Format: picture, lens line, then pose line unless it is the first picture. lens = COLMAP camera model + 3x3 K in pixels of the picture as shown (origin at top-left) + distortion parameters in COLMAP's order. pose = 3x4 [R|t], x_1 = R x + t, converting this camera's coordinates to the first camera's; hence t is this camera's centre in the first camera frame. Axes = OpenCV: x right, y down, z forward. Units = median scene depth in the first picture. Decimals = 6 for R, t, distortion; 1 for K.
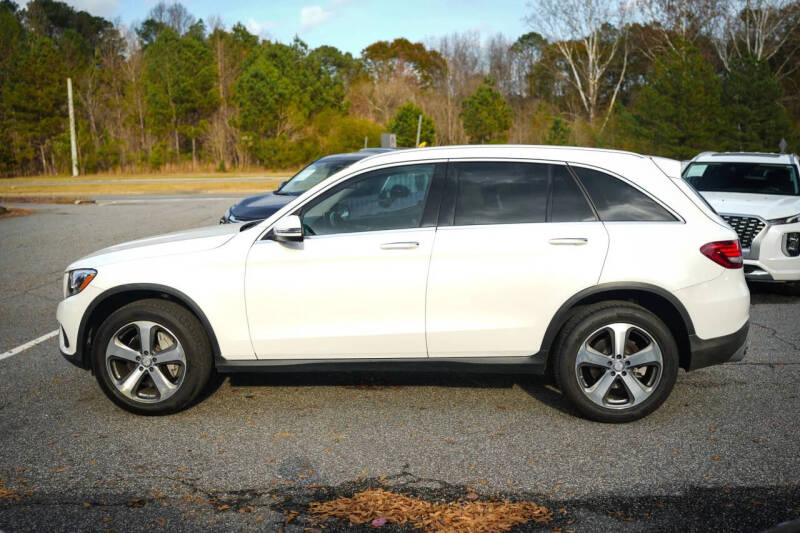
lens RADIAL K [[778.3, 0, 400.0], [0, 778.3, 266.5], [0, 0, 1]] dist [-0.211675, 0.314163]
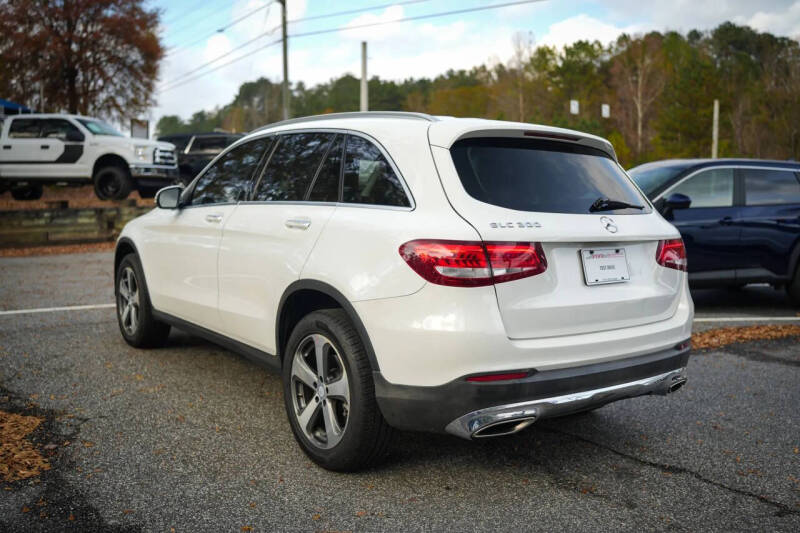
lens RADIAL K [[778.3, 0, 400.0], [0, 778.3, 266.5], [0, 0, 1]] dist [-0.211675, 0.314163]
pose [[0.634010, 0.110169, -0.765437, 0.900641], [-0.136530, 0.990199, 0.029431, -0.026344], [0.761177, 0.085846, 0.642838, 0.546115]]
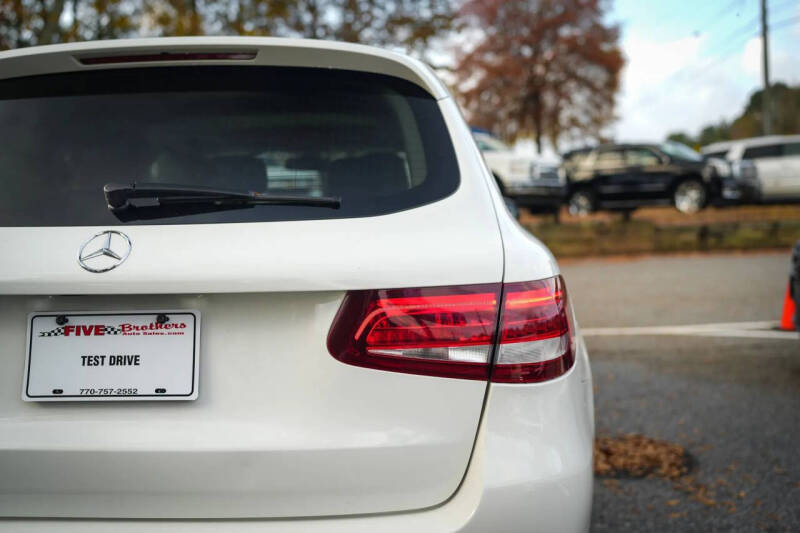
lens RADIAL K [[778.3, 0, 400.0], [0, 778.3, 266.5], [0, 0, 1]] dist [-0.211675, 0.314163]
pose [[0.019621, 0.093606, -0.995416, 0.750636], [-0.113202, 0.989413, 0.090810, -0.102367], [0.993378, 0.110902, 0.030010, 1.249774]]
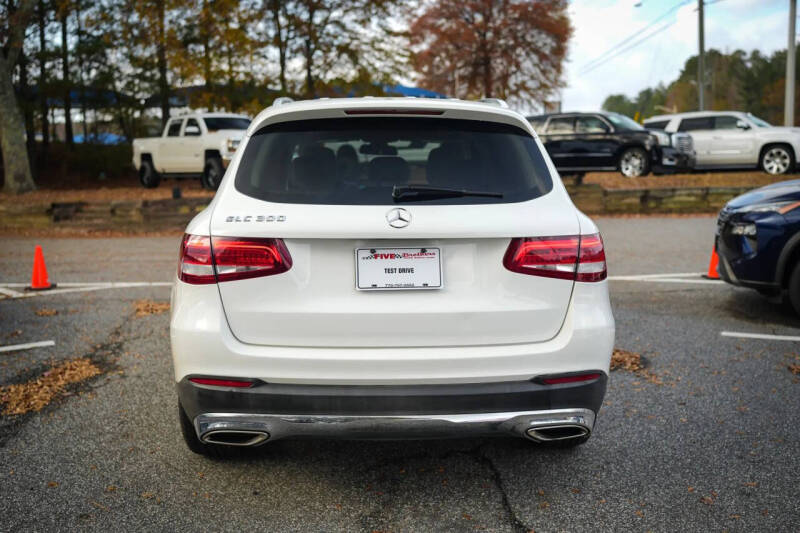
lens RADIAL K [[778.3, 0, 400.0], [0, 778.3, 266.5], [0, 0, 1]] dist [-0.211675, 0.314163]
pose [[0.097577, 0.149471, -0.983940, 1.057262], [-0.128837, 0.982235, 0.136436, -0.114855], [0.986853, 0.113455, 0.115101, 1.088065]]
